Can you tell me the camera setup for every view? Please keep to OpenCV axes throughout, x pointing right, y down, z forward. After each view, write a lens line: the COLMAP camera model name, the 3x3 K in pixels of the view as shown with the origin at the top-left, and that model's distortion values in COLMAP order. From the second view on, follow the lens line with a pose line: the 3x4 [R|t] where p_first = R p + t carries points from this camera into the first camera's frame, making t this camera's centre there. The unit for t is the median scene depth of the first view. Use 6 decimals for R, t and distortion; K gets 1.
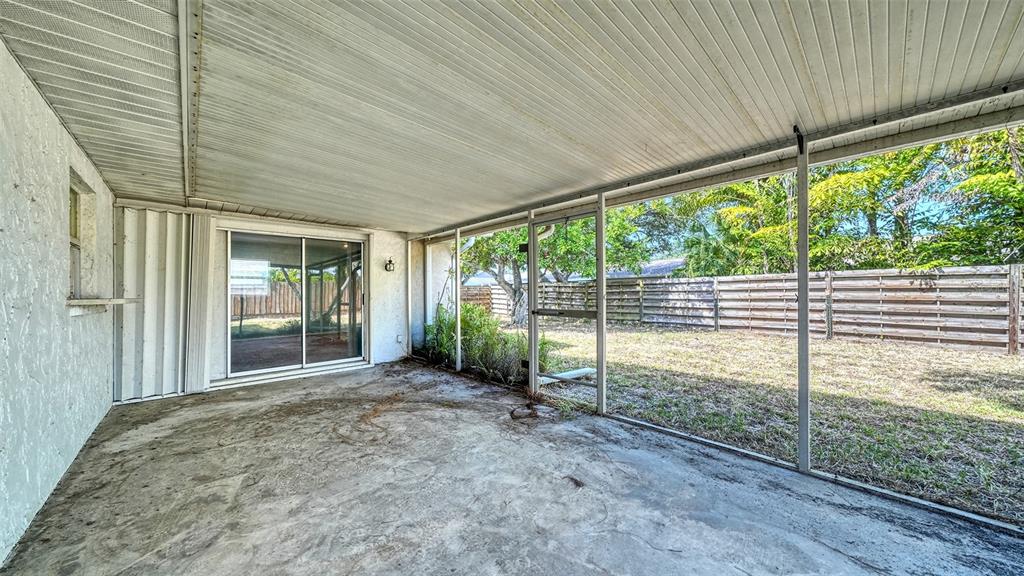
lens RADIAL K [[354.0, 0, 516.0], [0, 354.0, 299.6], [0, 0, 1]] dist [0.013370, -0.001125]
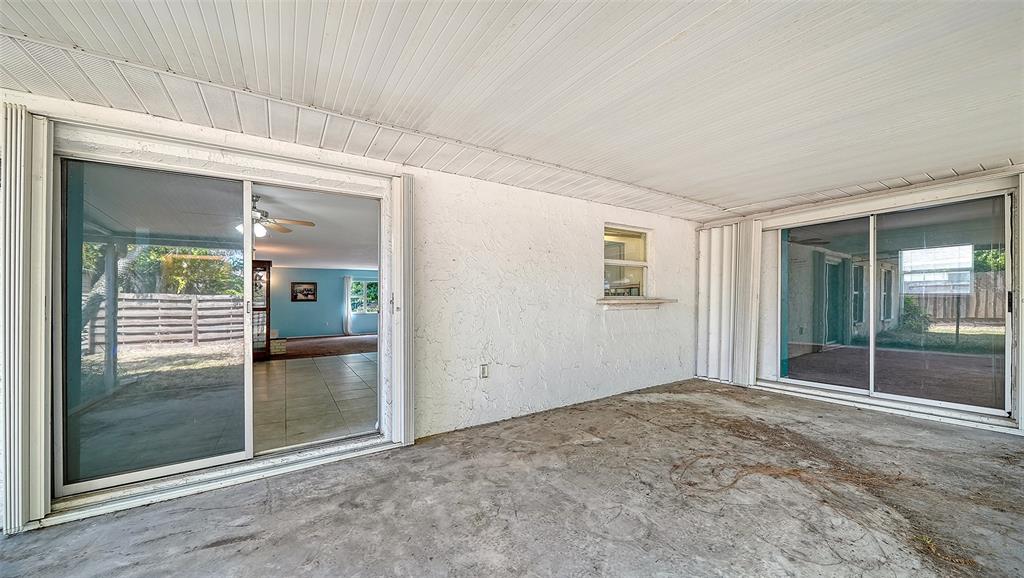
lens RADIAL K [[358.7, 0, 517.4], [0, 358.7, 298.9], [0, 0, 1]] dist [-0.007263, -0.000204]
pose [[-0.189340, 0.002253, -0.981909, 0.419610], [-0.002318, 0.999994, 0.002741, -0.008654], [0.981909, 0.002795, -0.189334, 0.745787]]
